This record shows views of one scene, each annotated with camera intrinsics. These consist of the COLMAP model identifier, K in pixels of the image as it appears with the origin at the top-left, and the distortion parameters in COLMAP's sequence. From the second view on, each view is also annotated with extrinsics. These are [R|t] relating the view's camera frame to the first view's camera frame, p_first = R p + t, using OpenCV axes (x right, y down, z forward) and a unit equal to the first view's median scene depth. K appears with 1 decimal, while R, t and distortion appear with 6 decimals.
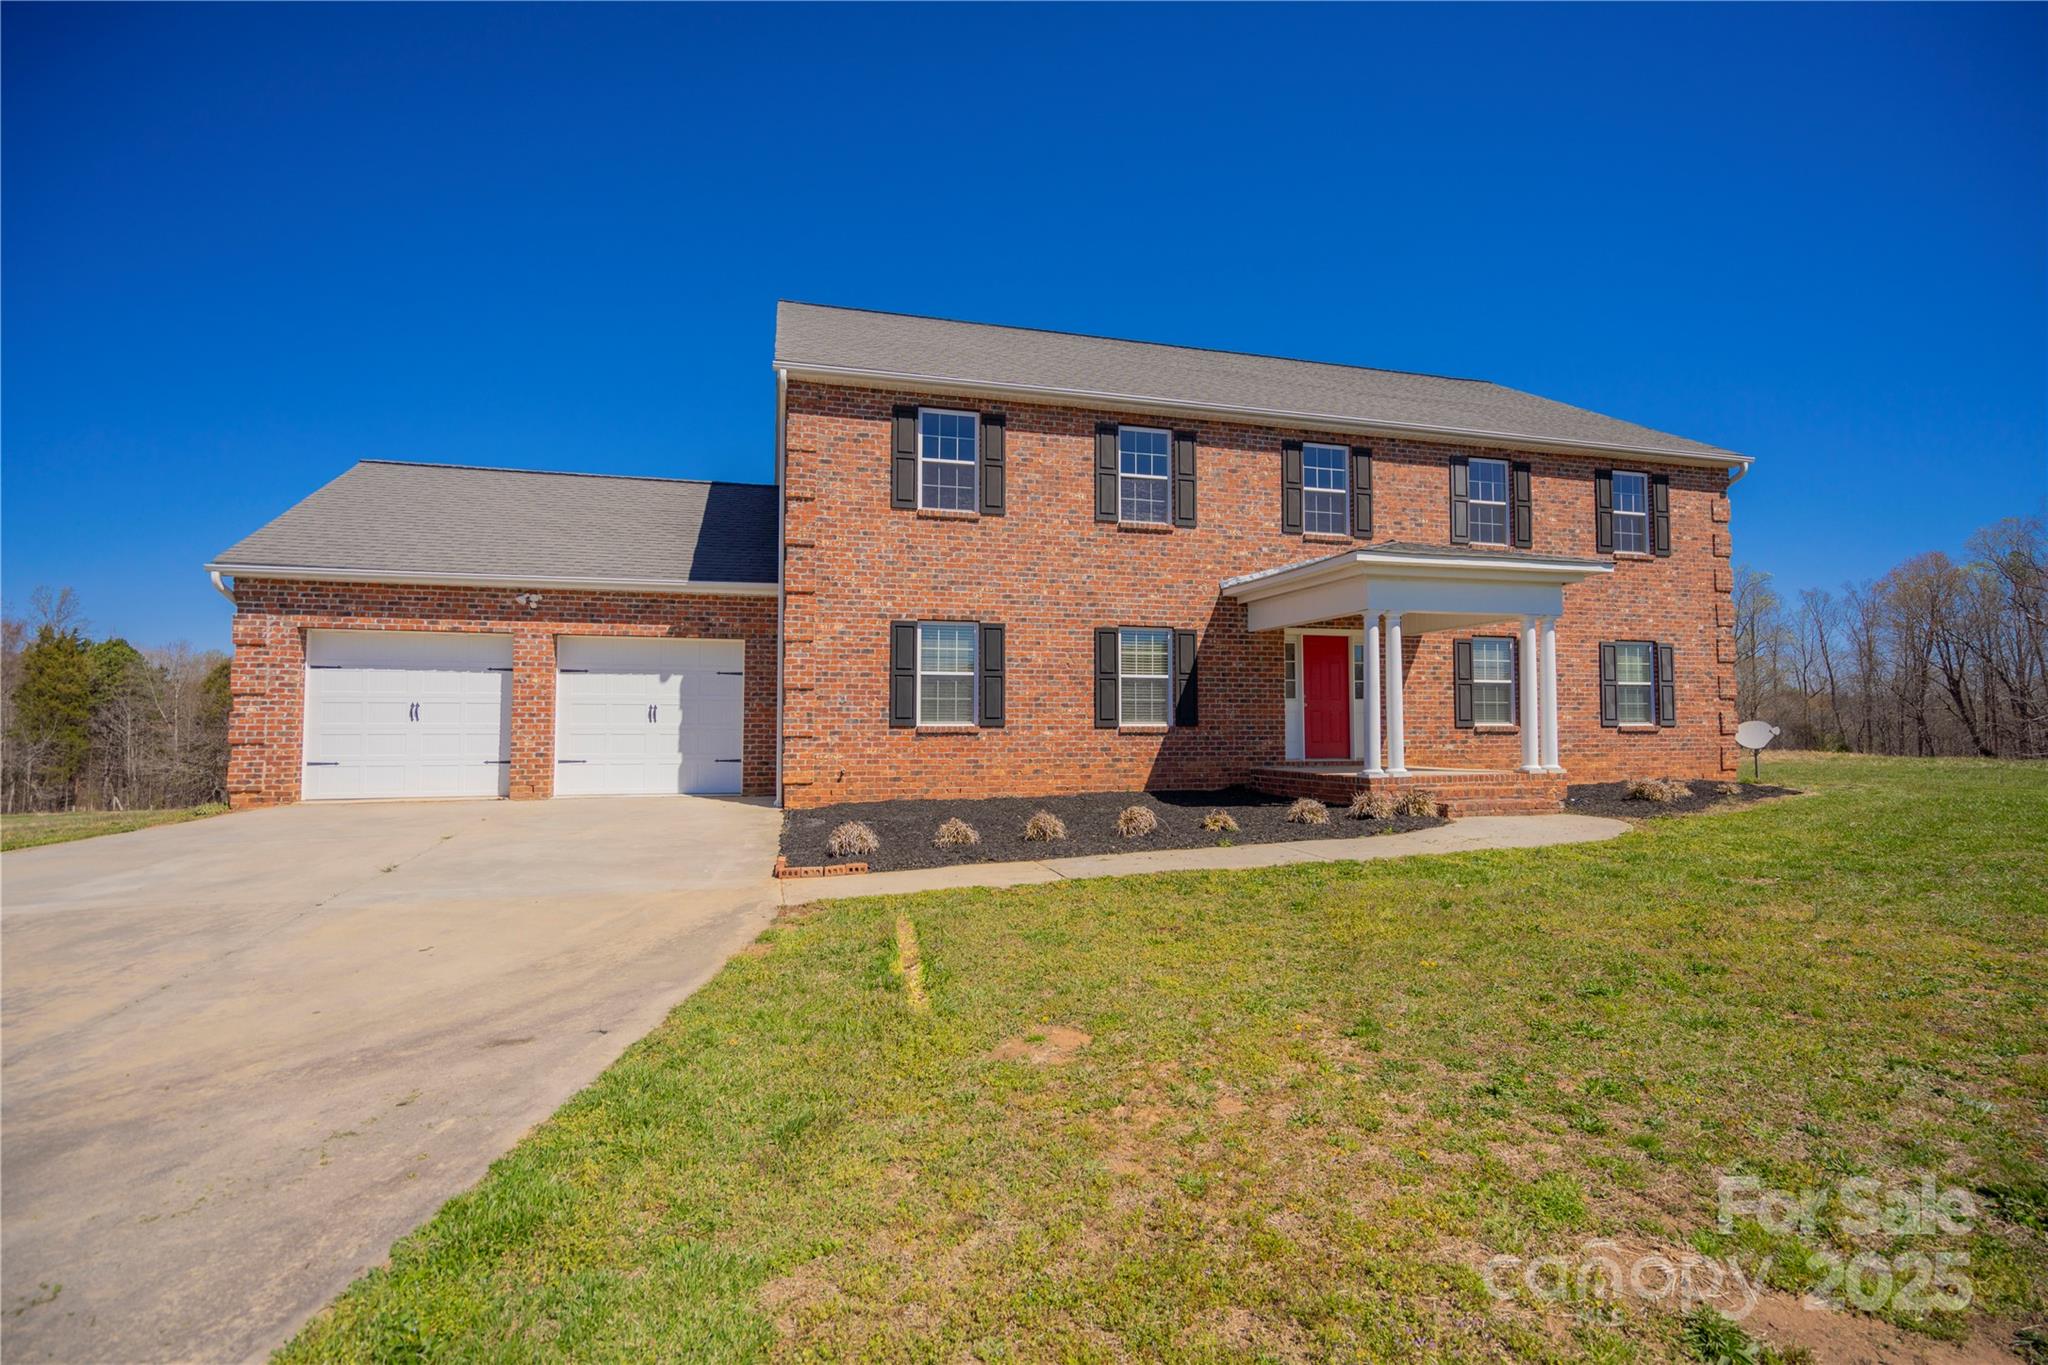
lens RADIAL K [[937.0, 0, 1023.6], [0, 937.0, 664.6], [0, 0, 1]] dist [-0.032653, 0.024482]
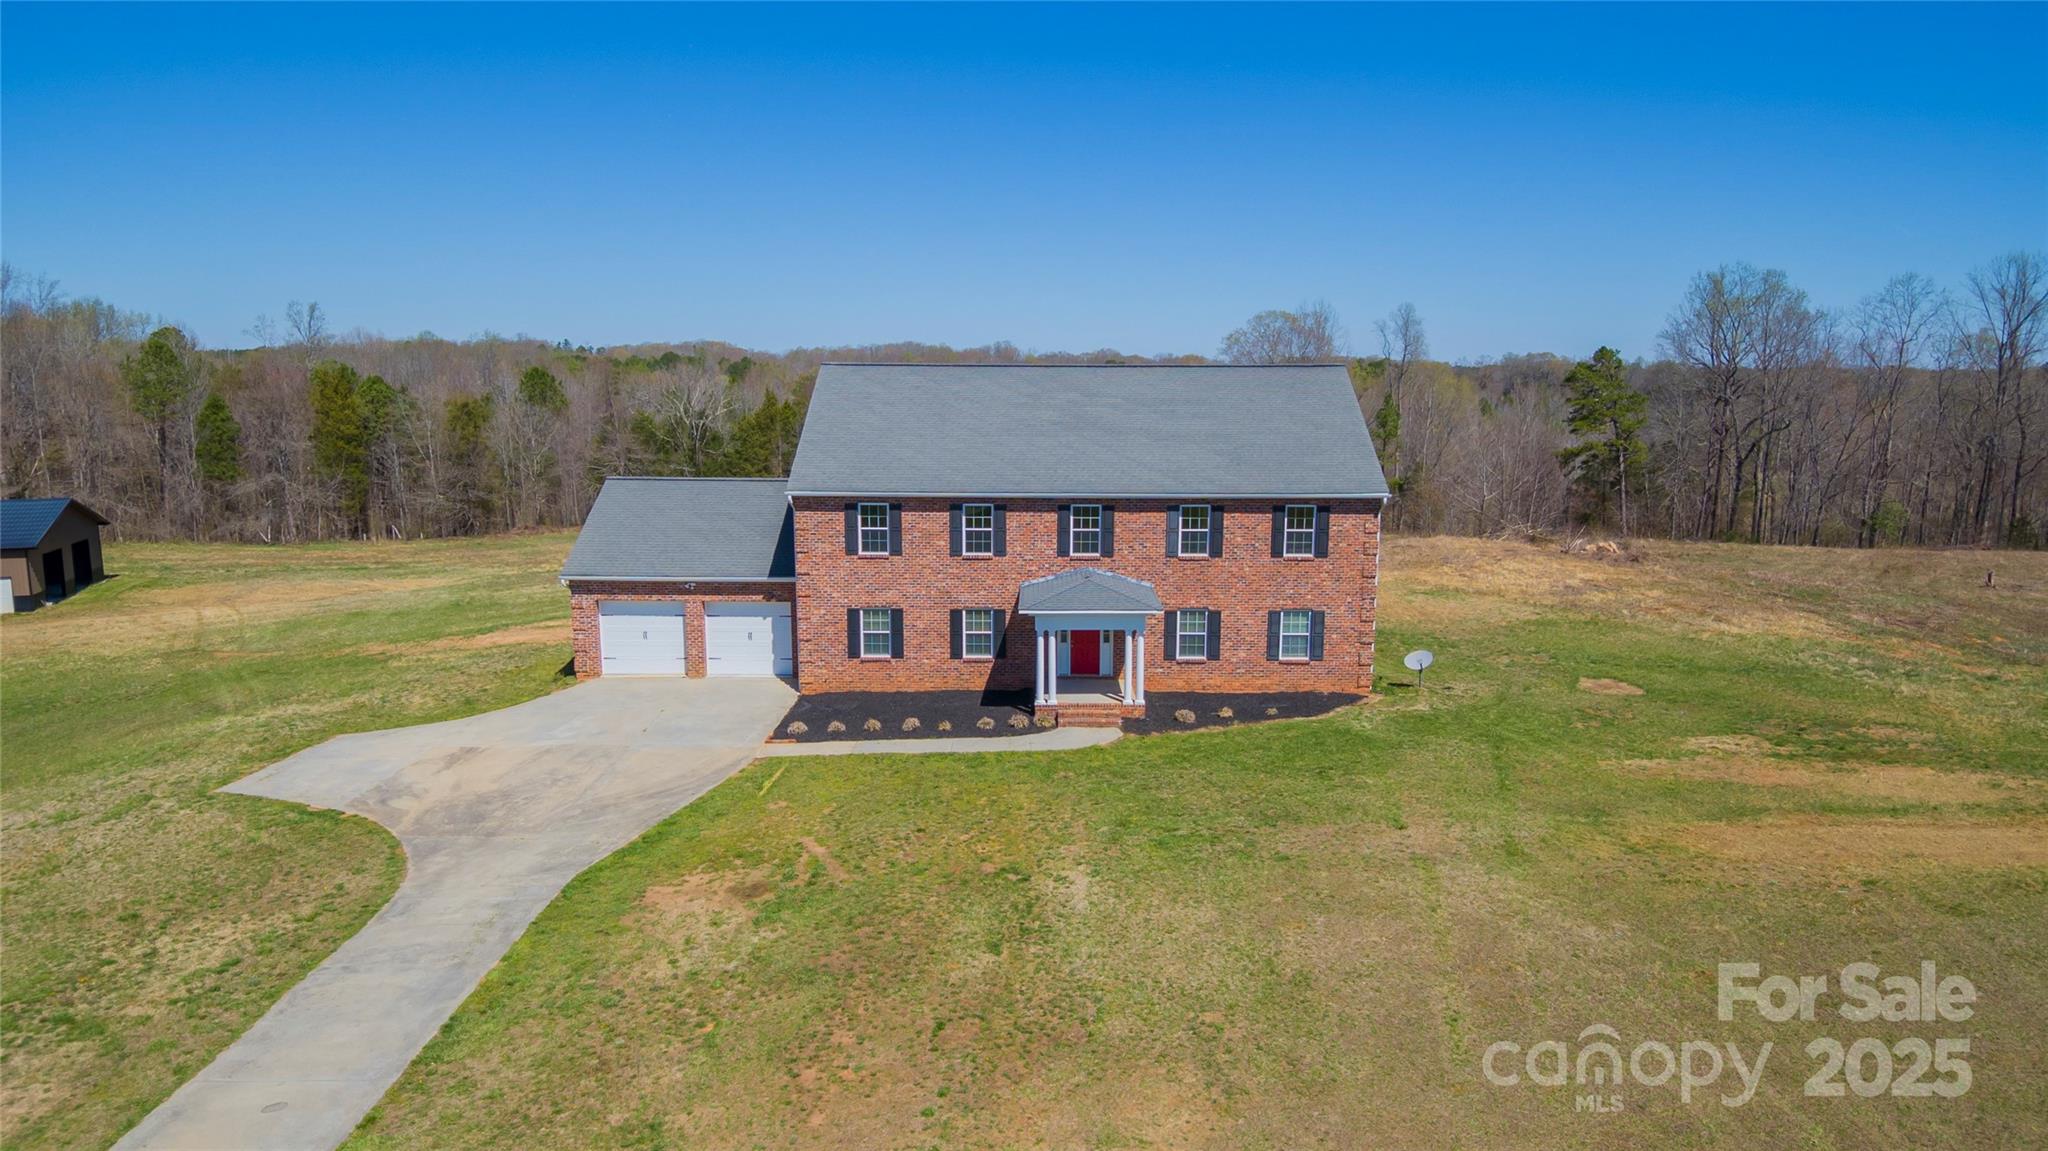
lens RADIAL K [[1194.2, 0, 1024.0], [0, 1194.2, 575.5], [0, 0, 1]] dist [0.047355, 0.000084]
pose [[0.965594, 0.040188, -0.256931, 0.866086], [0.012964, 0.979320, 0.201902, -0.611981], [0.259732, -0.198286, 0.945104, -1.321294]]
